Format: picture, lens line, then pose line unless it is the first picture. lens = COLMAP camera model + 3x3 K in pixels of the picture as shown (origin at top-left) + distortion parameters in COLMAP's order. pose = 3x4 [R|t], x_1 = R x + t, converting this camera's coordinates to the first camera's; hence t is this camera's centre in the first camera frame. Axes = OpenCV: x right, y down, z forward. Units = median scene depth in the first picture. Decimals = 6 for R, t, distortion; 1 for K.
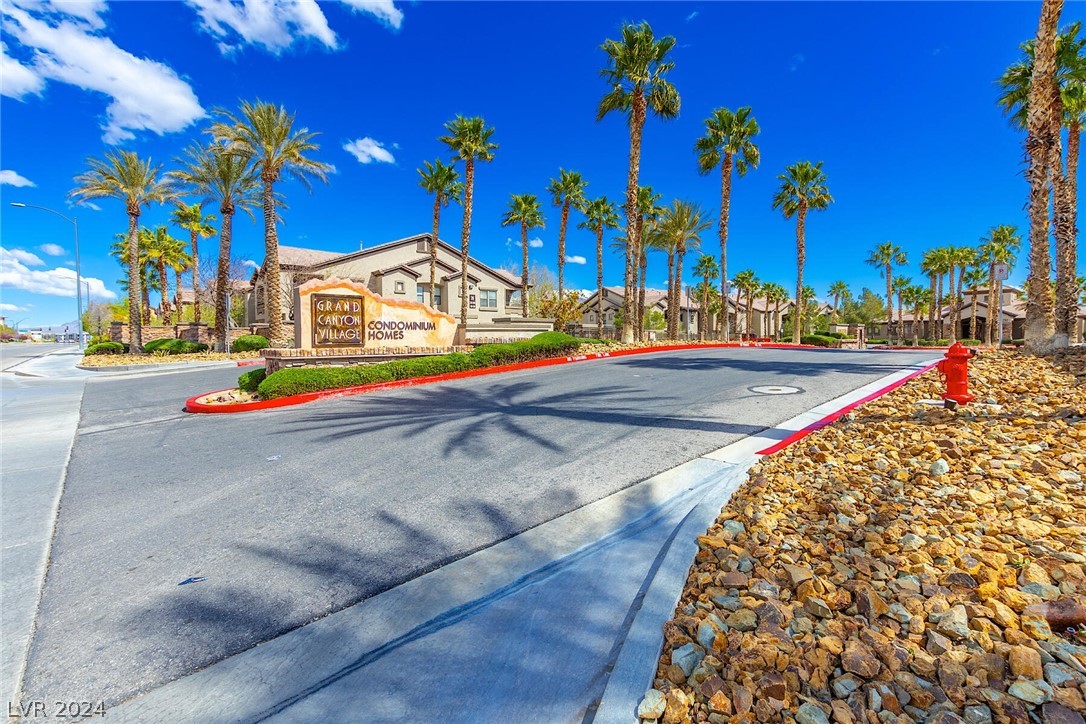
lens RADIAL K [[499.2, 0, 542.9], [0, 499.2, 359.9], [0, 0, 1]] dist [-0.001020, -0.000434]
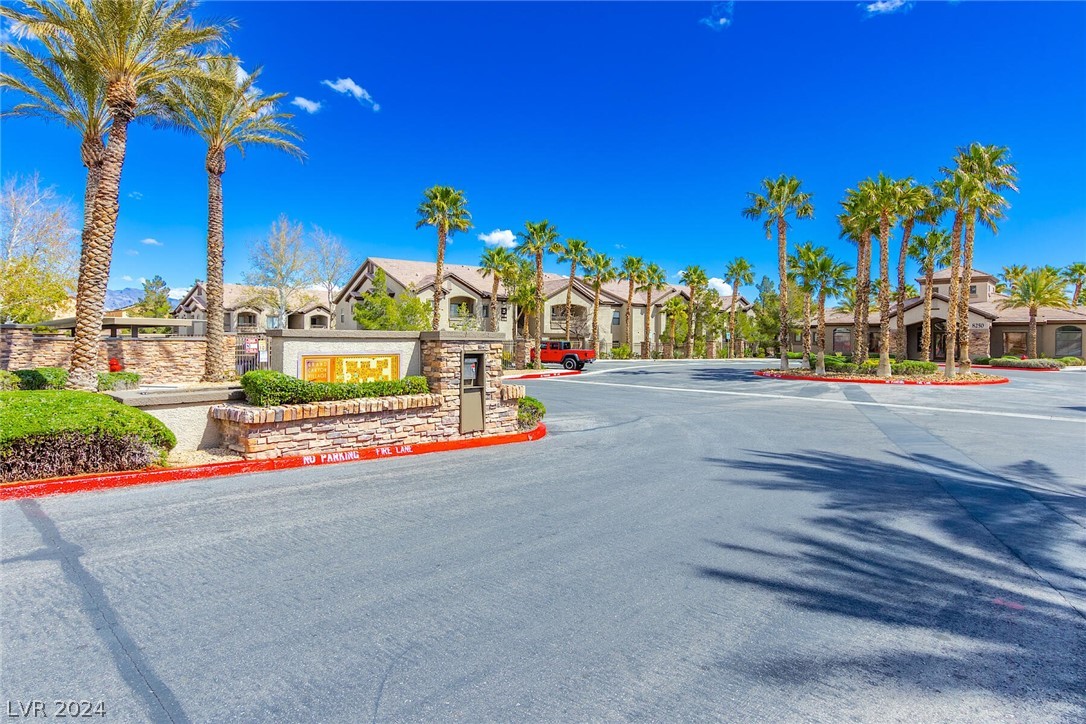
lens RADIAL K [[606.1, 0, 543.0], [0, 606.1, 360.7], [0, 0, 1]] dist [0.005026, 0.000911]
pose [[0.990958, 0.009813, 0.133815, 0.345013], [-0.009561, 0.999951, -0.002526, -0.033691], [-0.133833, 0.001224, 0.991003, 0.381721]]
